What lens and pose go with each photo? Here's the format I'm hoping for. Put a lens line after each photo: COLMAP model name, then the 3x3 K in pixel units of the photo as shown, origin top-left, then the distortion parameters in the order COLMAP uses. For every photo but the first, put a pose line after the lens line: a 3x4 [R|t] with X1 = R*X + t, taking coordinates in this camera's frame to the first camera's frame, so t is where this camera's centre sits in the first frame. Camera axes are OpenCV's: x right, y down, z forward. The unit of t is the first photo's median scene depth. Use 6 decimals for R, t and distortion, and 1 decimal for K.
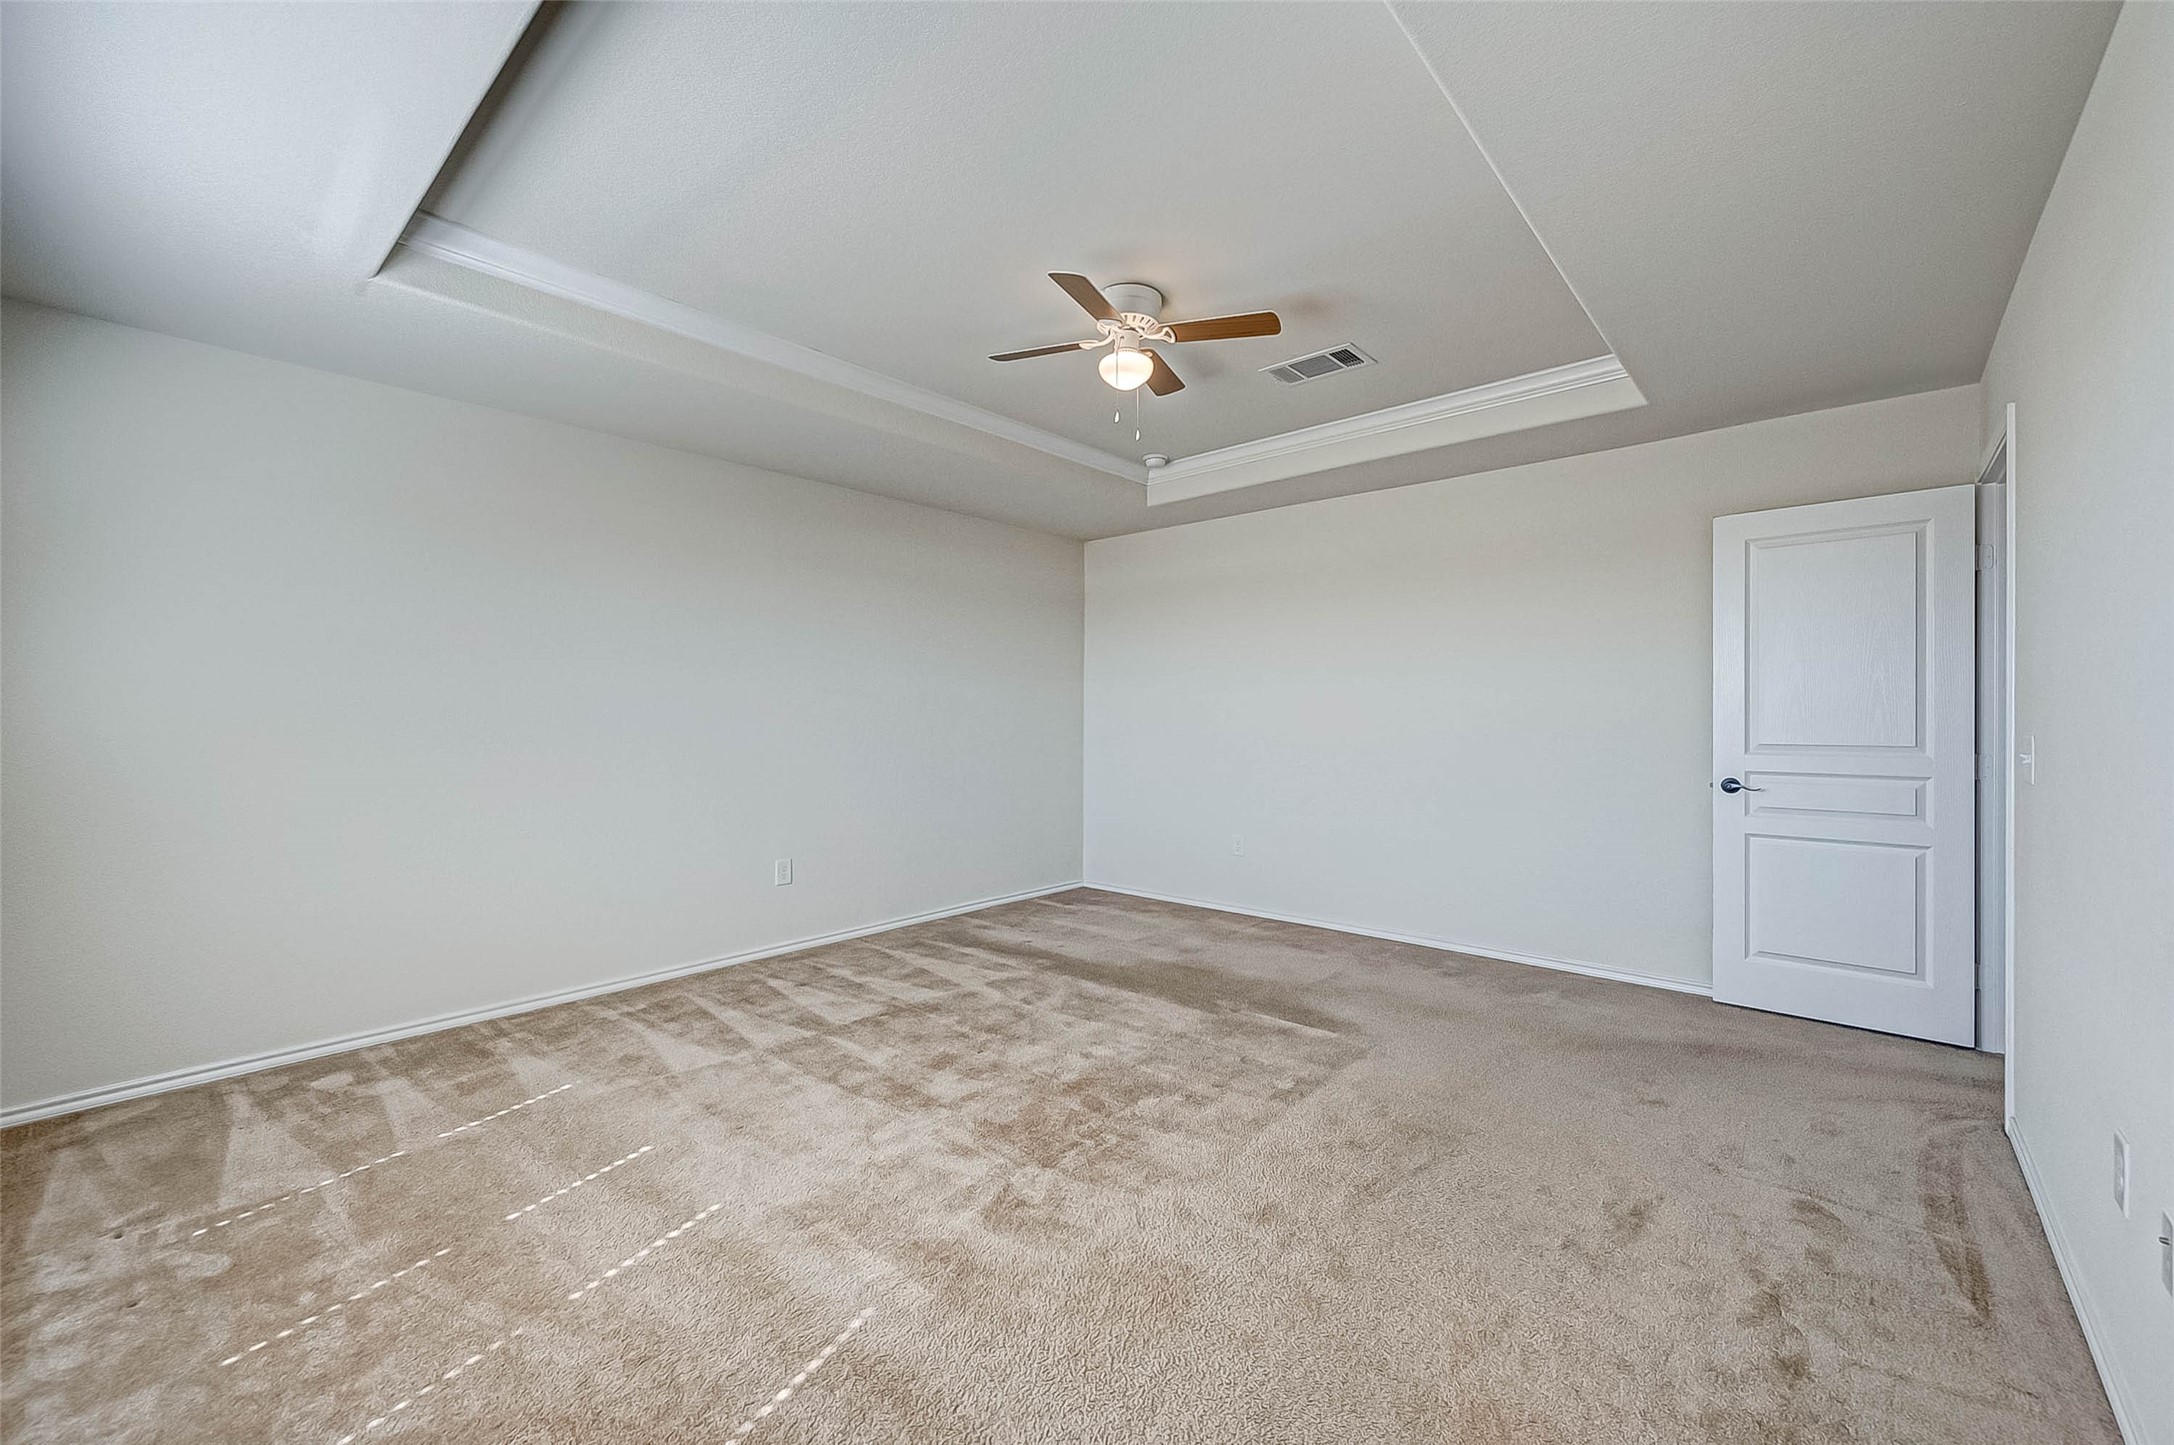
lens RADIAL K [[870.1, 0, 1087.0], [0, 870.1, 722.5], [0, 0, 1]] dist [0.000558, -0.000031]
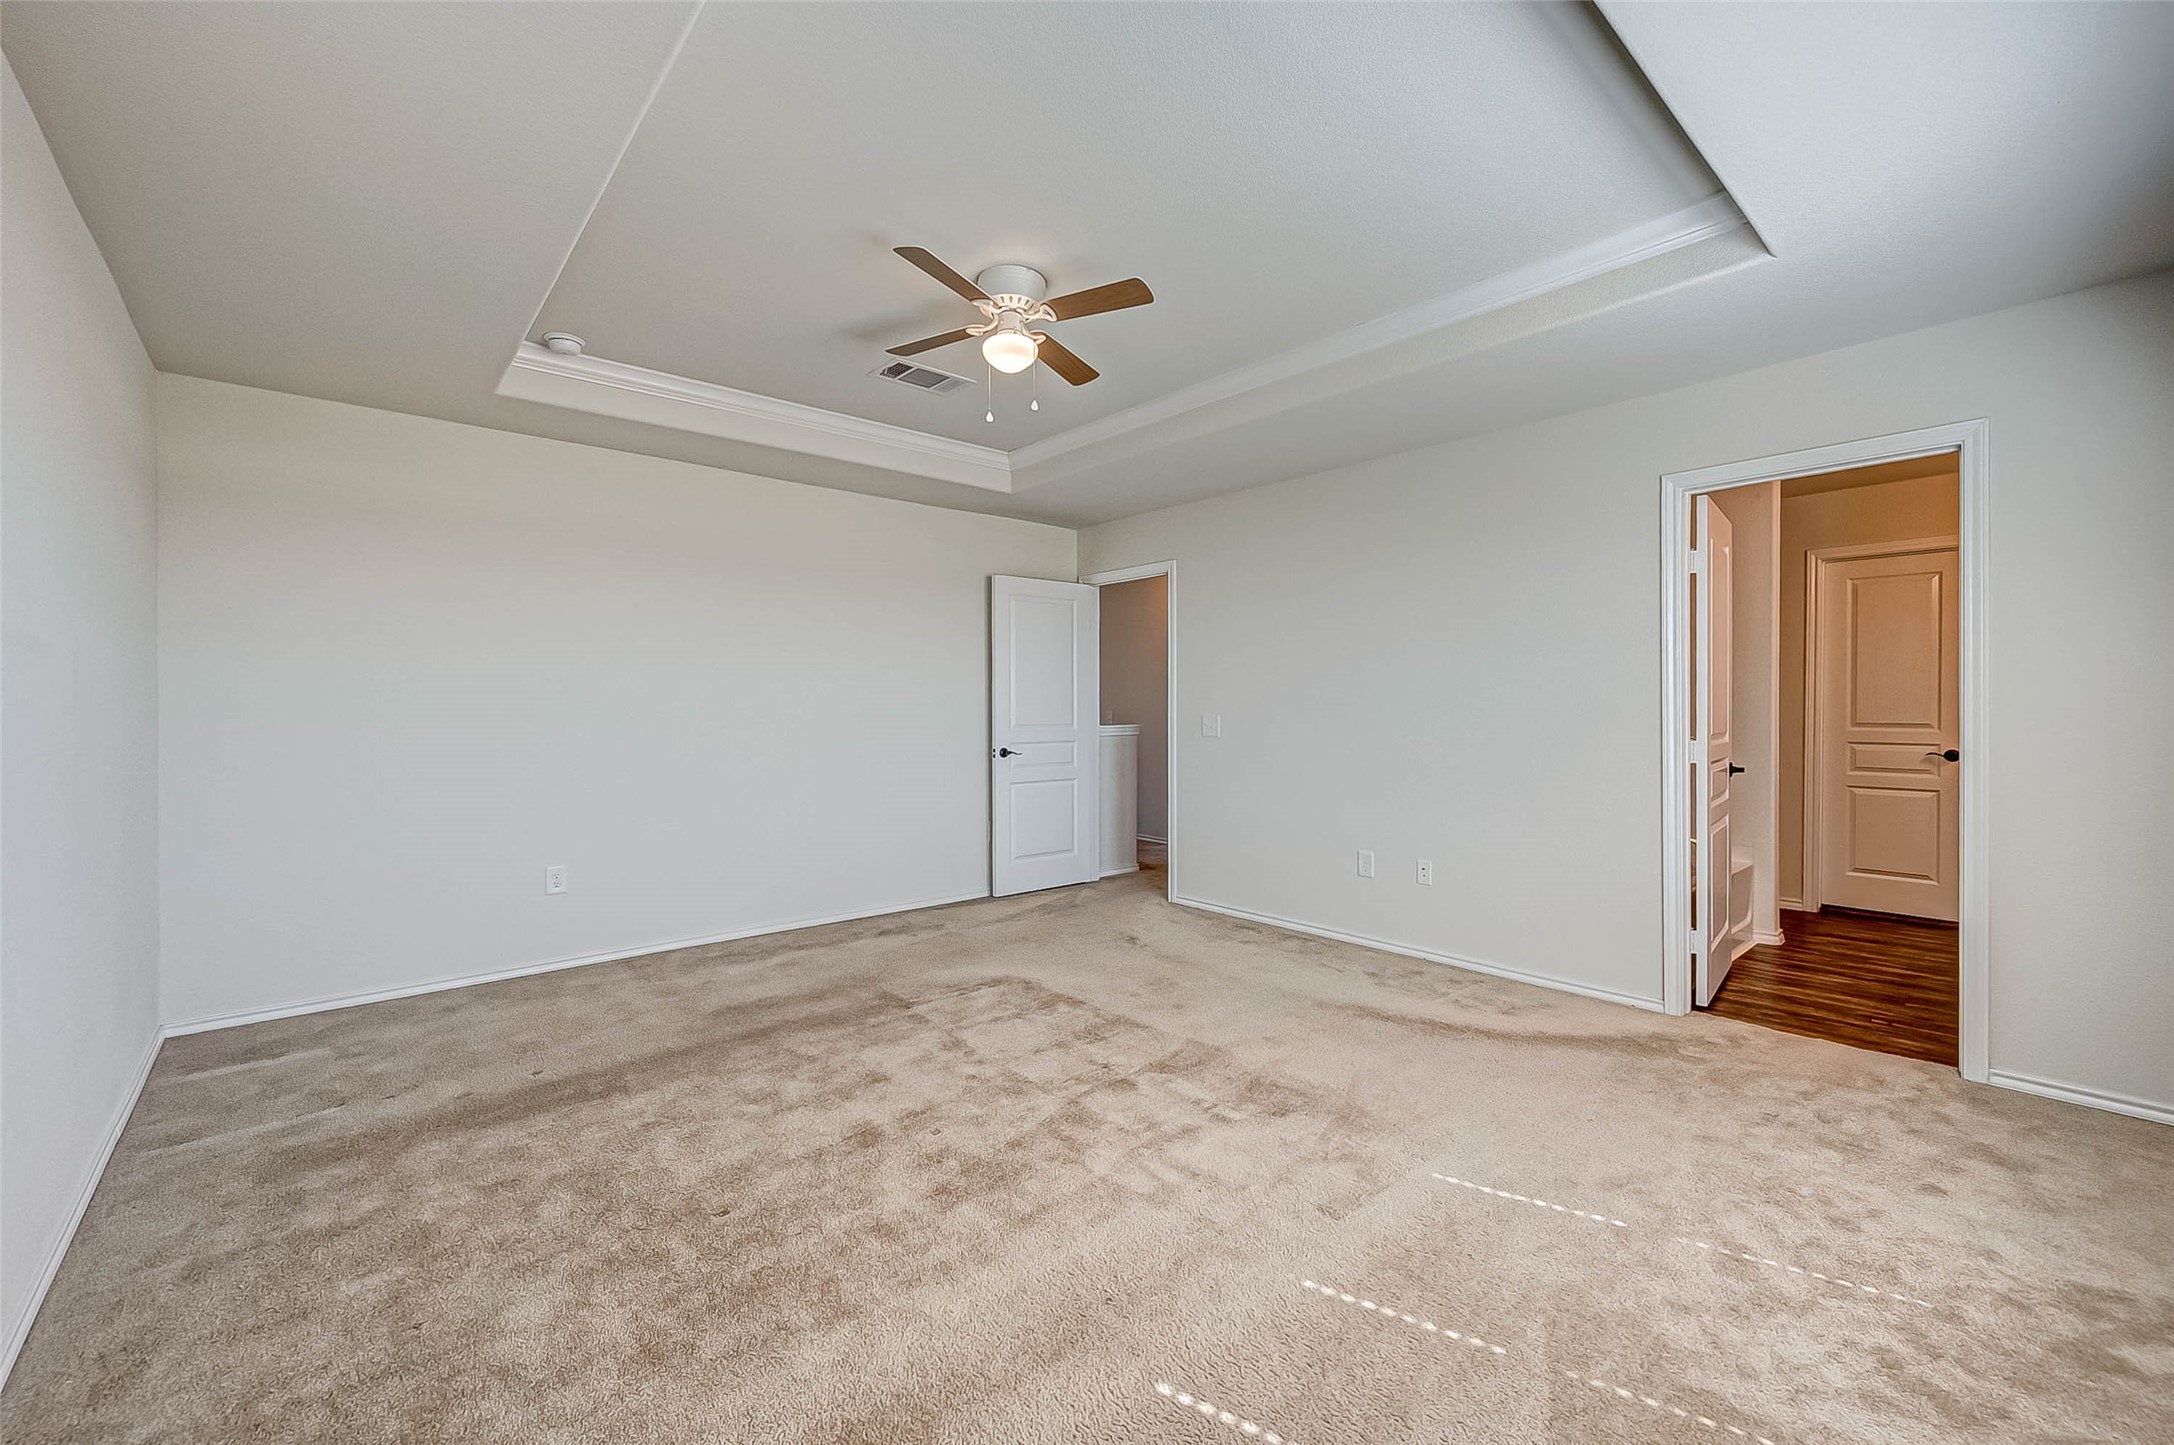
lens RADIAL K [[870.1, 0, 1087.0], [0, 870.1, 722.5], [0, 0, 1]] dist [0.000558, -0.000031]
pose [[0.137858, -0.009825, 0.990403, -0.790158], [0.006268, 0.999939, 0.009047, 0.005686], [-0.990432, 0.004961, 0.137911, 0.669153]]
